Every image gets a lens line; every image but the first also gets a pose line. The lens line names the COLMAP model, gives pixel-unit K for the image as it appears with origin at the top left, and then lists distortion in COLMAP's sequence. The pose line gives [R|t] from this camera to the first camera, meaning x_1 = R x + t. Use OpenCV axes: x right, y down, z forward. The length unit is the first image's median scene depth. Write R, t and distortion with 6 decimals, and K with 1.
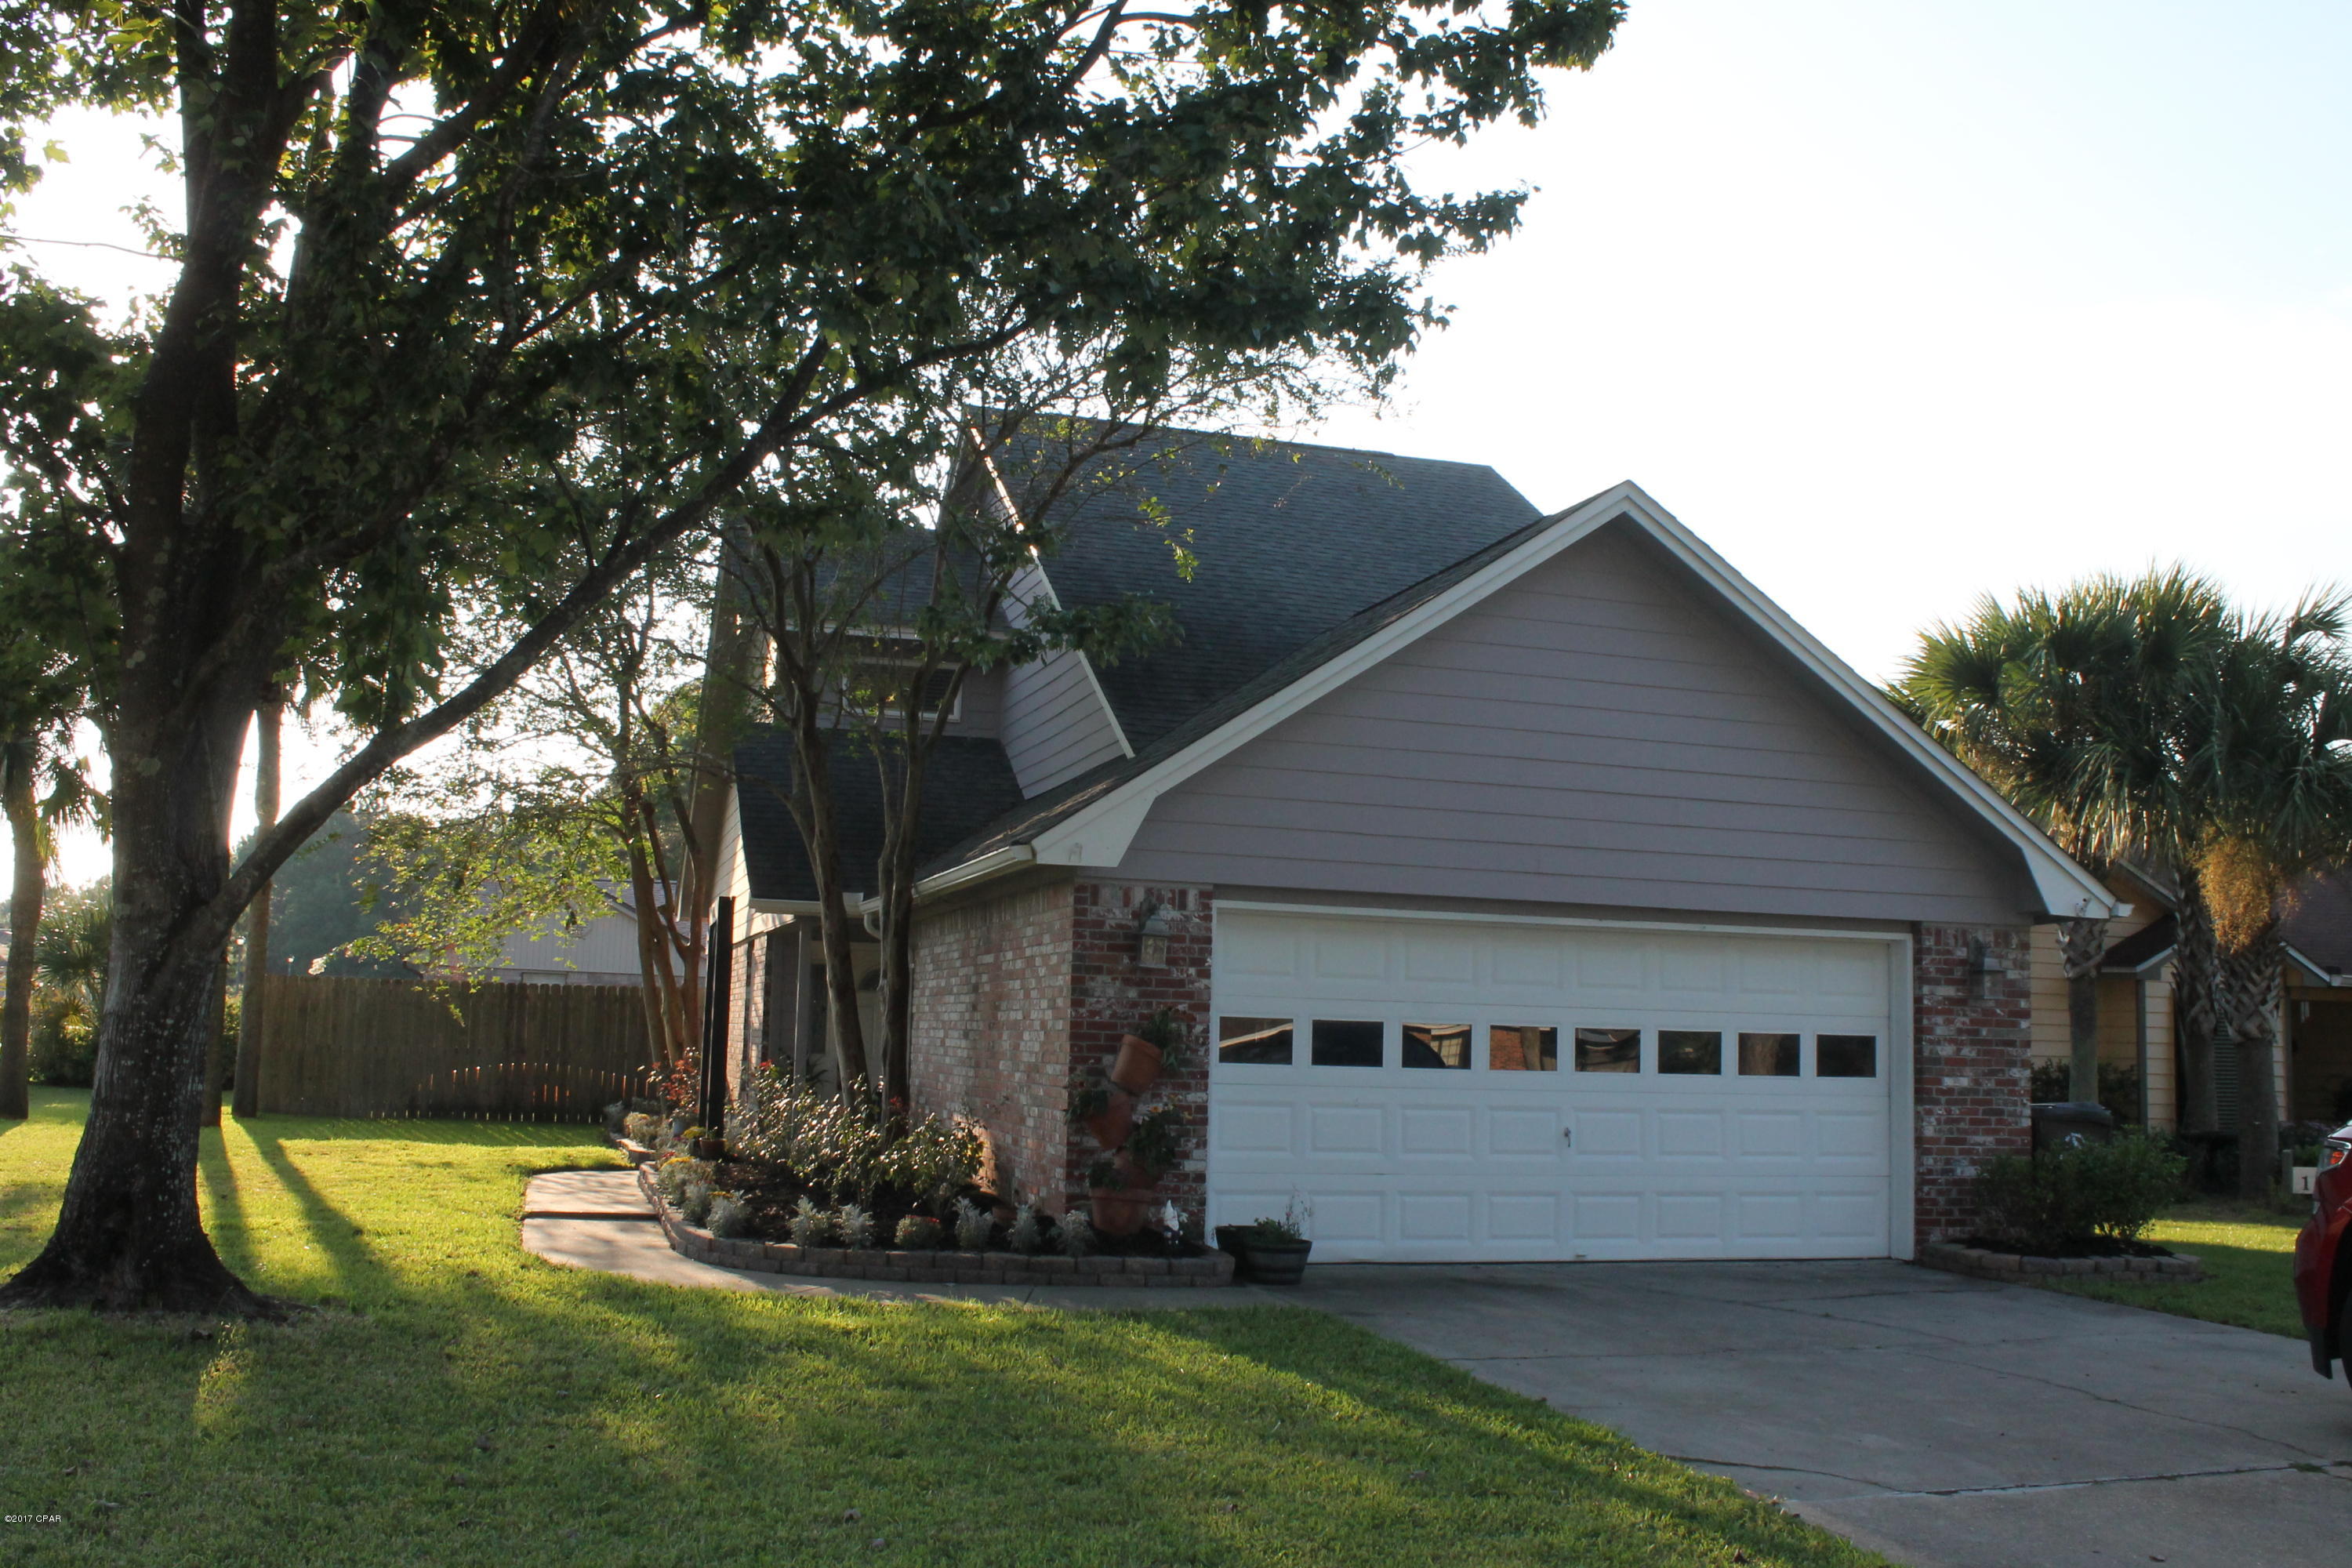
lens RADIAL K [[2162.6, 0, 1182.0], [0, 2162.6, 818.5], [0, 0, 1]] dist [-0.146854, 0.172746]
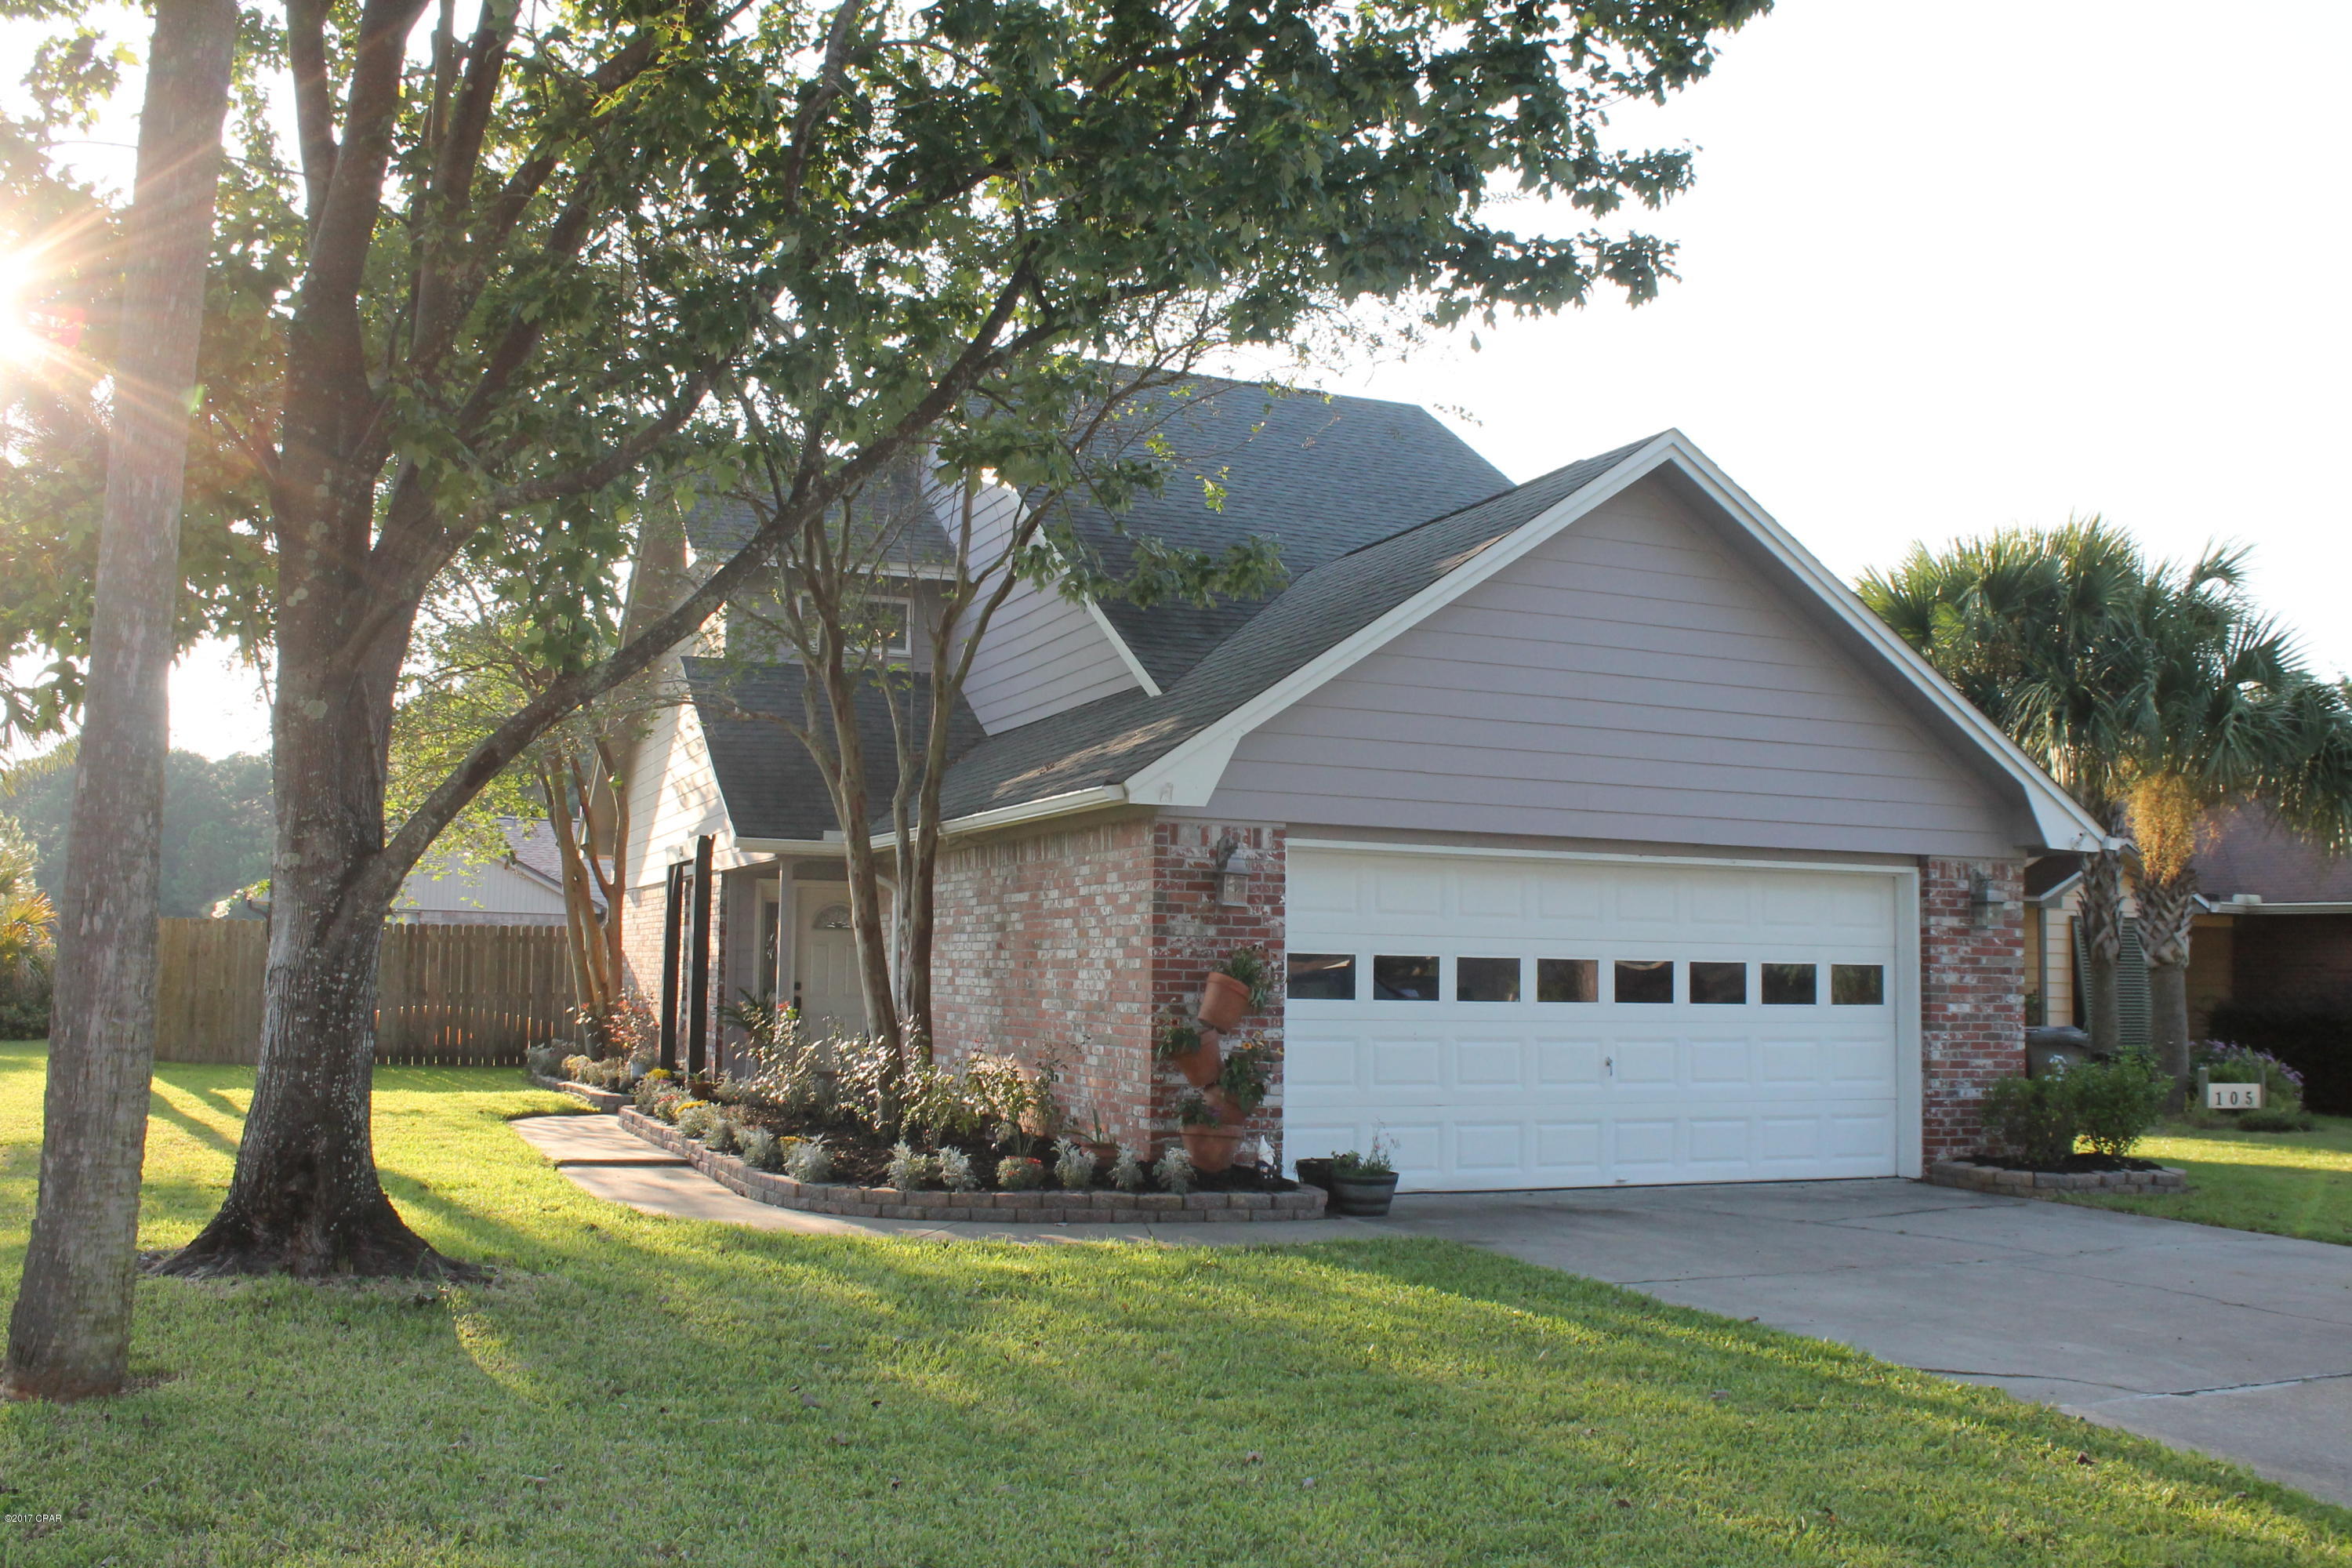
lens RADIAL K [[2162.6, 0, 1182.0], [0, 2162.6, 818.5], [0, 0, 1]] dist [-0.146854, 0.172746]
pose [[0.994172, -0.004218, 0.107727, -0.133857], [0.000715, 0.999470, 0.032533, -0.004183], [-0.107808, -0.032267, 0.993648, 0.001103]]
